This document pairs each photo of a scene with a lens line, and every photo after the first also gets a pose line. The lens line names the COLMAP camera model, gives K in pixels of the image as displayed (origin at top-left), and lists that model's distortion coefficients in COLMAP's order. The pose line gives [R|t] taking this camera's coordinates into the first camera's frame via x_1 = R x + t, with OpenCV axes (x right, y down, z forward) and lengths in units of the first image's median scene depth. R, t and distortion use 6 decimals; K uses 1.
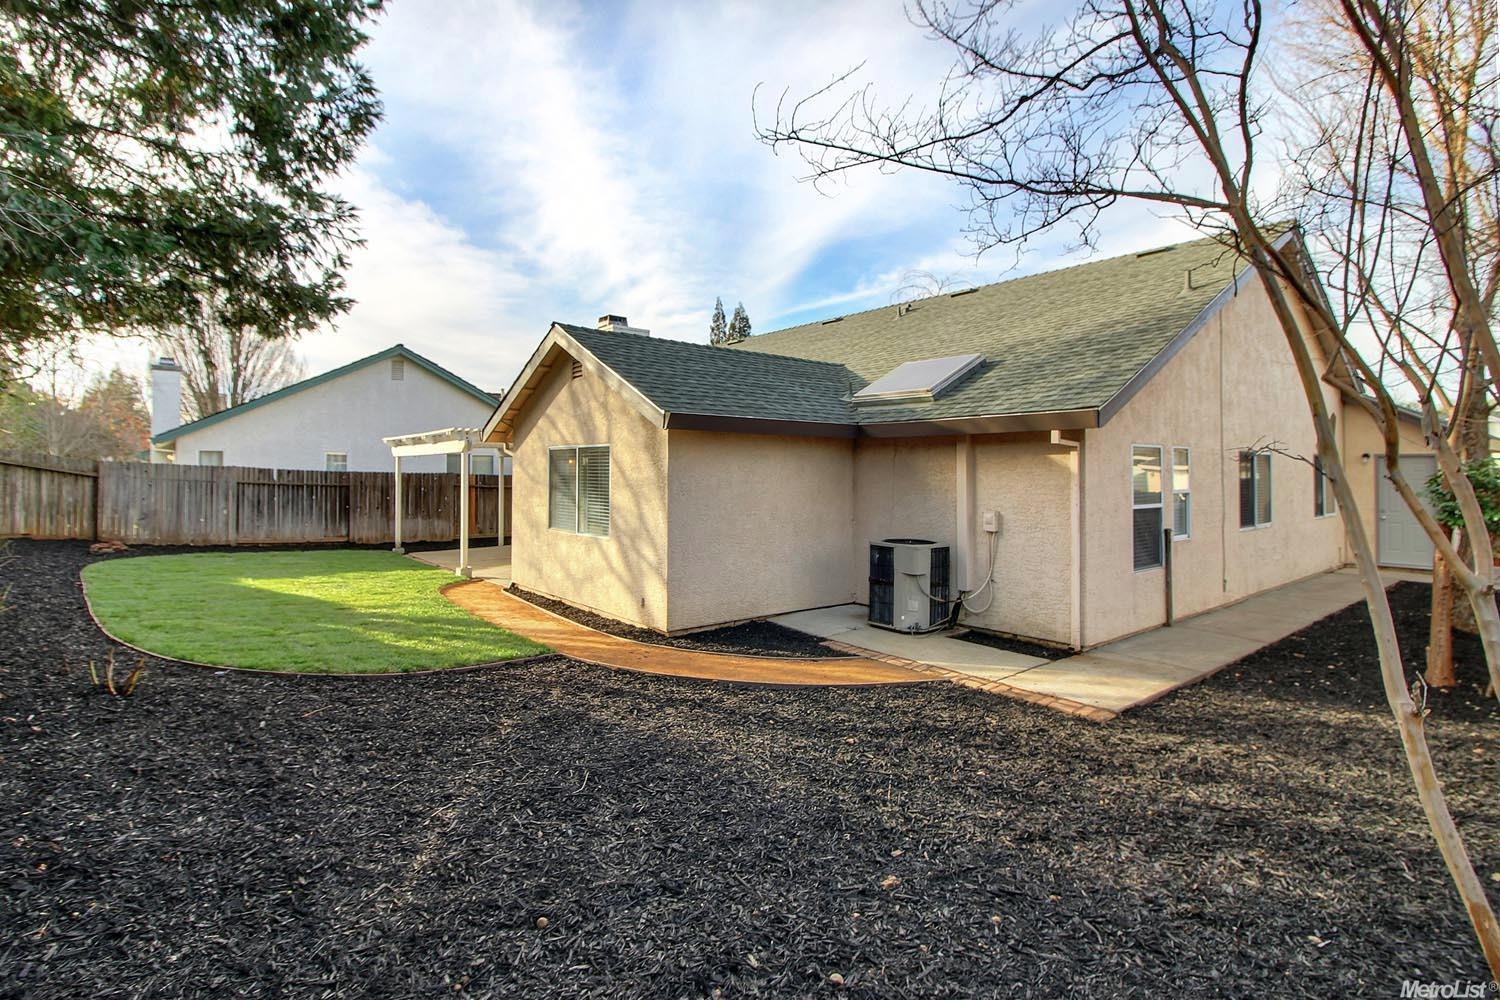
lens RADIAL K [[742.6, 0, 760.9], [0, 742.6, 469.1], [0, 0, 1]] dist [0.022098, -0.000369]
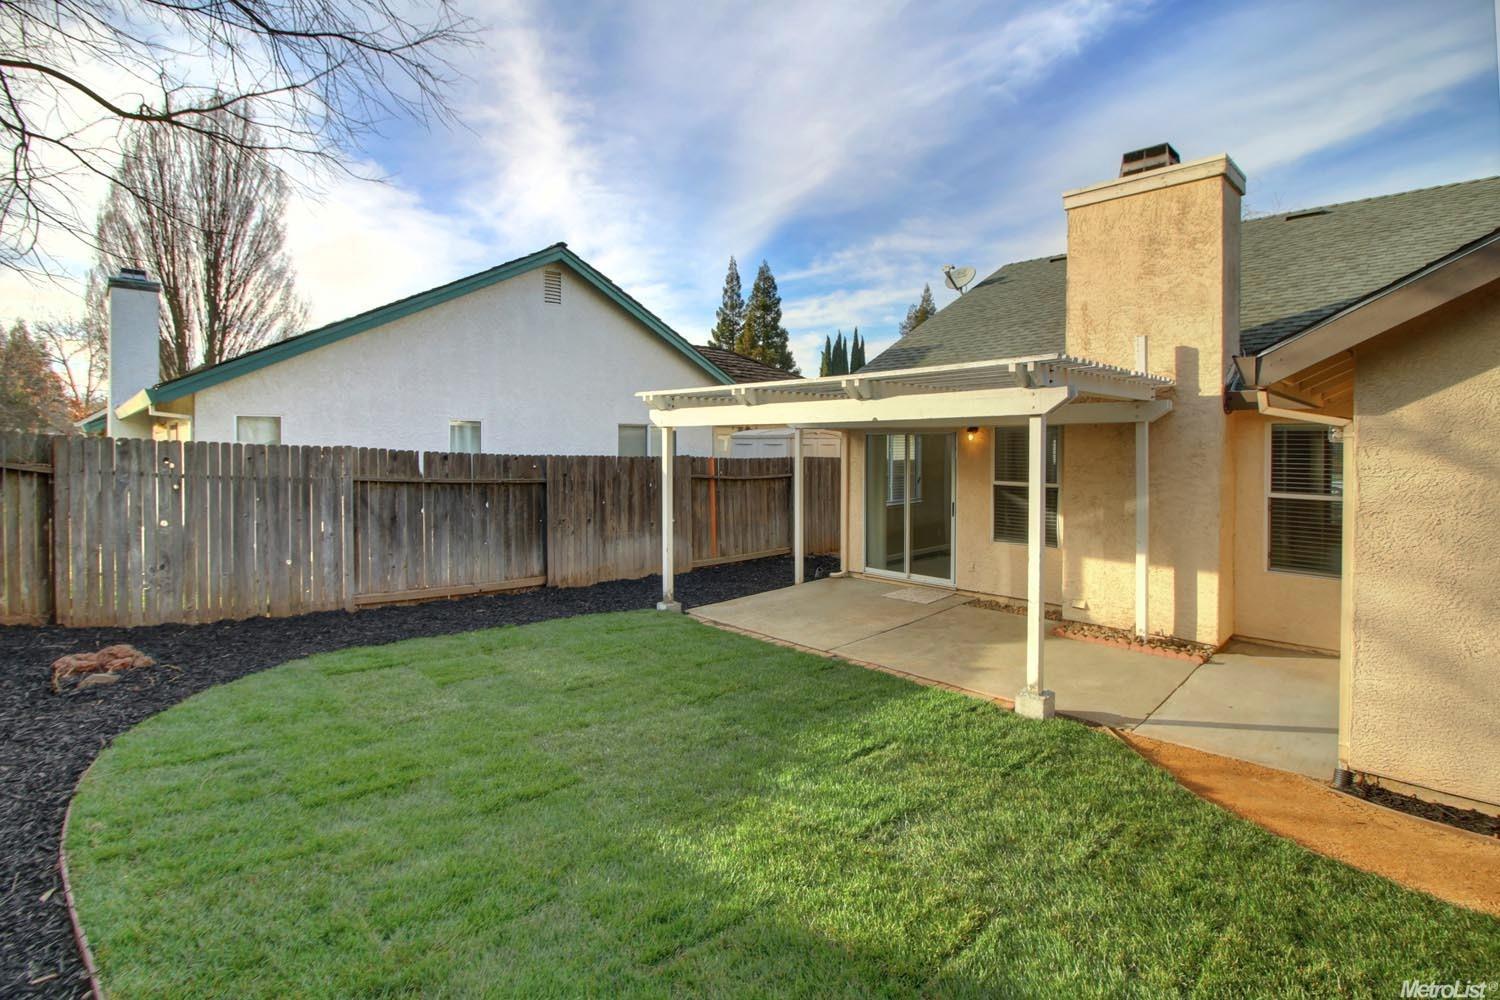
lens RADIAL K [[682.1, 0, 752.1], [0, 682.1, 444.1], [0, 0, 1]] dist [0.001460, 0.000355]
pose [[0.994466, -0.001540, 0.105052, -0.382382], [0.000493, 0.999950, 0.009990, -0.007882], [-0.105062, -0.009883, 0.994417, 0.417696]]
